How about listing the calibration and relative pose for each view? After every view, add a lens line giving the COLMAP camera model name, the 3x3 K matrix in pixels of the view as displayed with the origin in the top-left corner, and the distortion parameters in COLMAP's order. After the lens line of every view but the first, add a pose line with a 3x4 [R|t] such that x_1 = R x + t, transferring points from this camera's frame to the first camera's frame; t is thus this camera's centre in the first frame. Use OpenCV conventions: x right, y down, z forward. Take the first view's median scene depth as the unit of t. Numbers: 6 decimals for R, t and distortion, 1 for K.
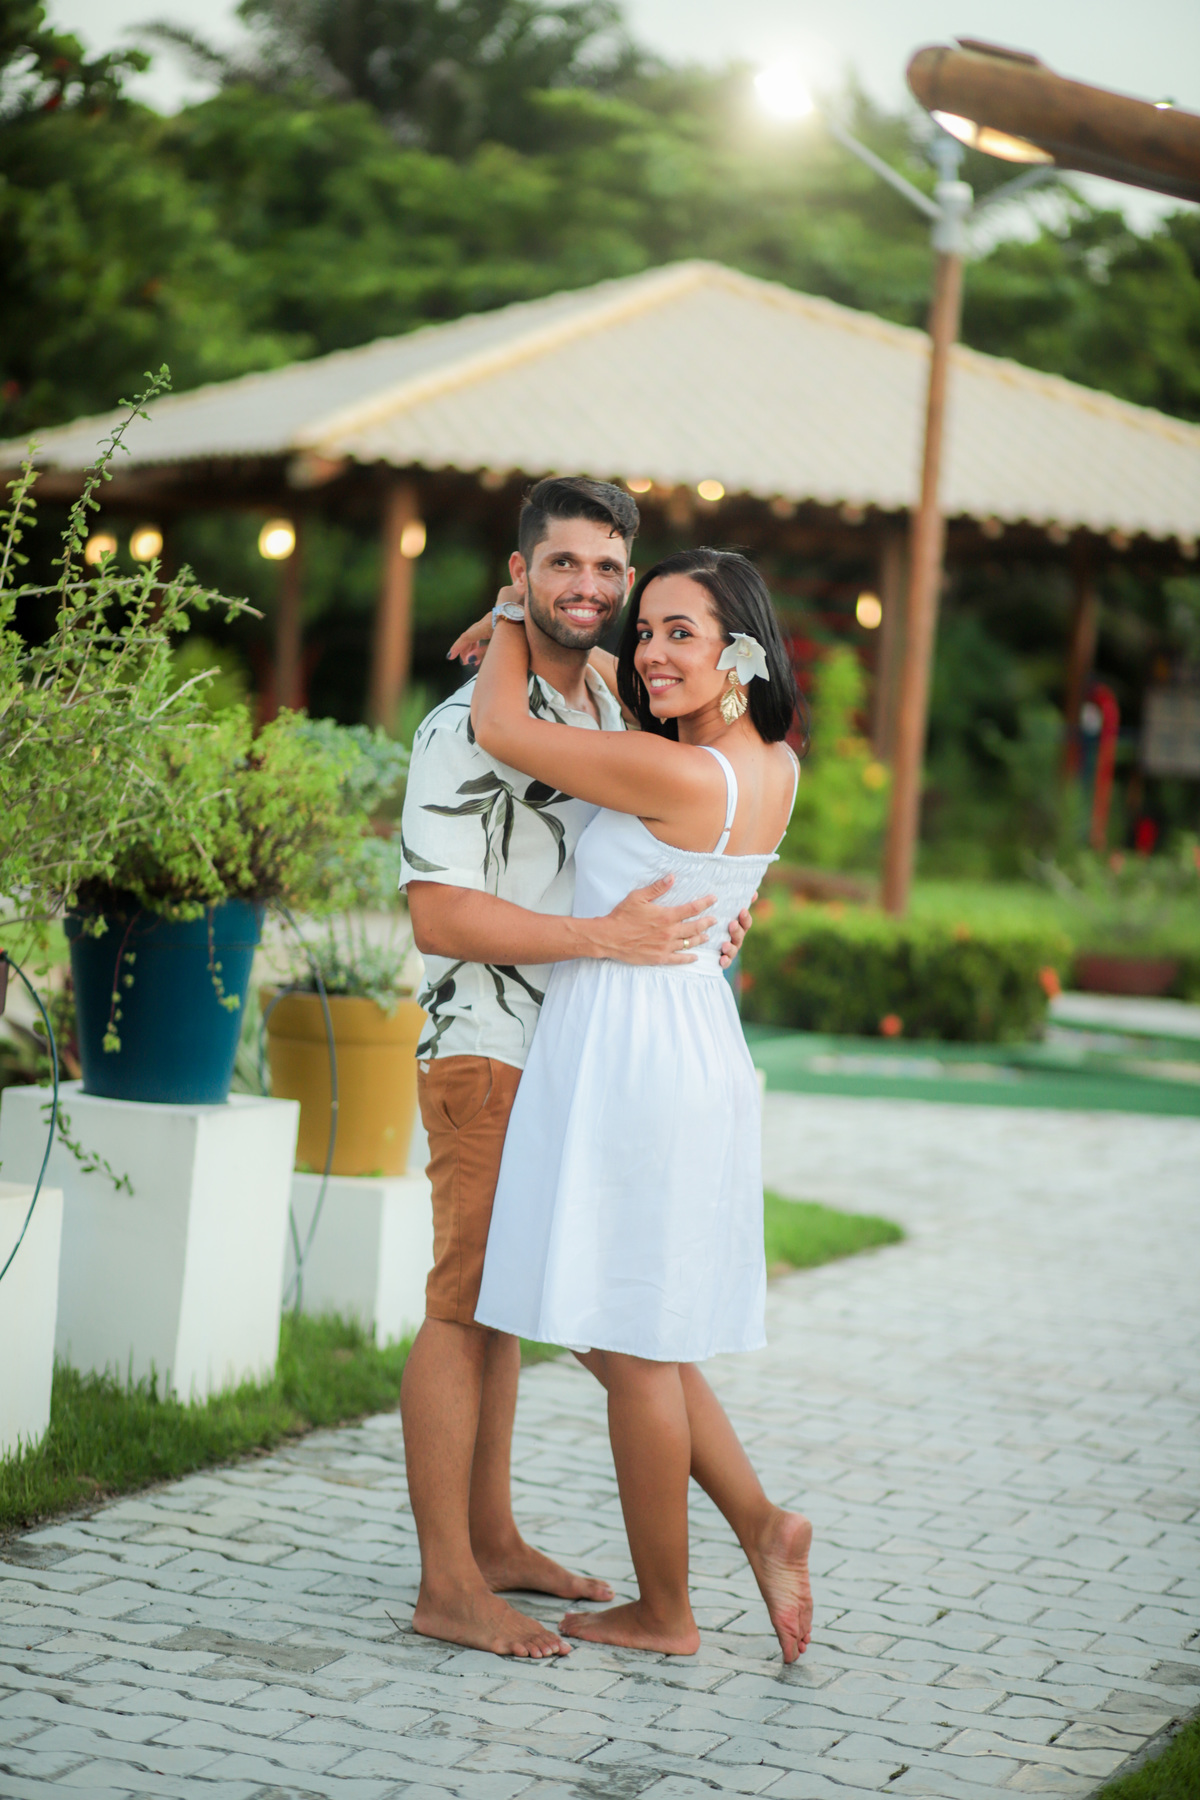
lens RADIAL K [[4997.1, 0, 600.0], [0, 4997.1, 900.0], [0, 0, 1]] dist [0.133558, -3.366377]
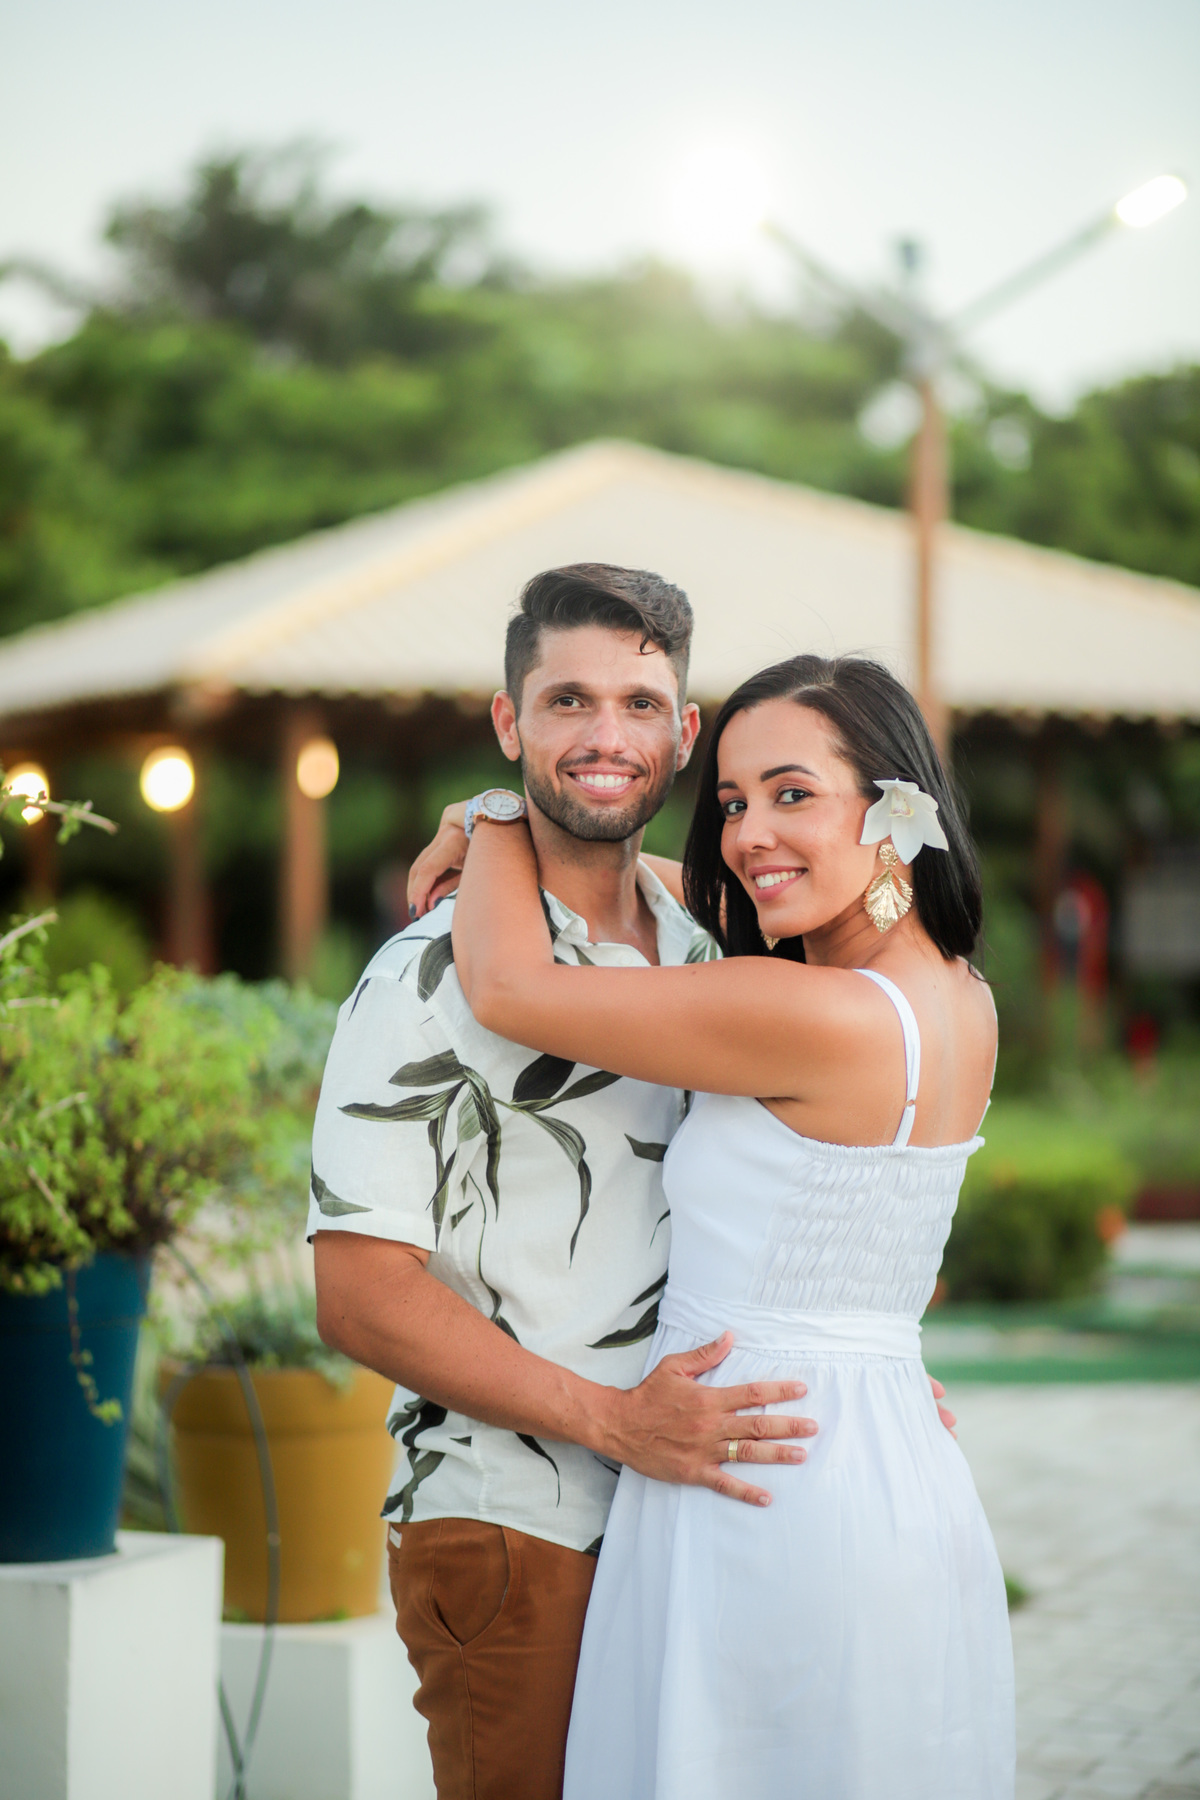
lens RADIAL K [[4997.1, 0, 600.0], [0, 4997.1, 900.0], [0, 0, 1]] dist [0.133558, -3.366377]
pose [[0.997467, -0.068762, 0.018198, -0.015755], [0.069534, 0.996525, -0.045862, -0.012264], [-0.014981, 0.047011, 0.998782, 0.327208]]
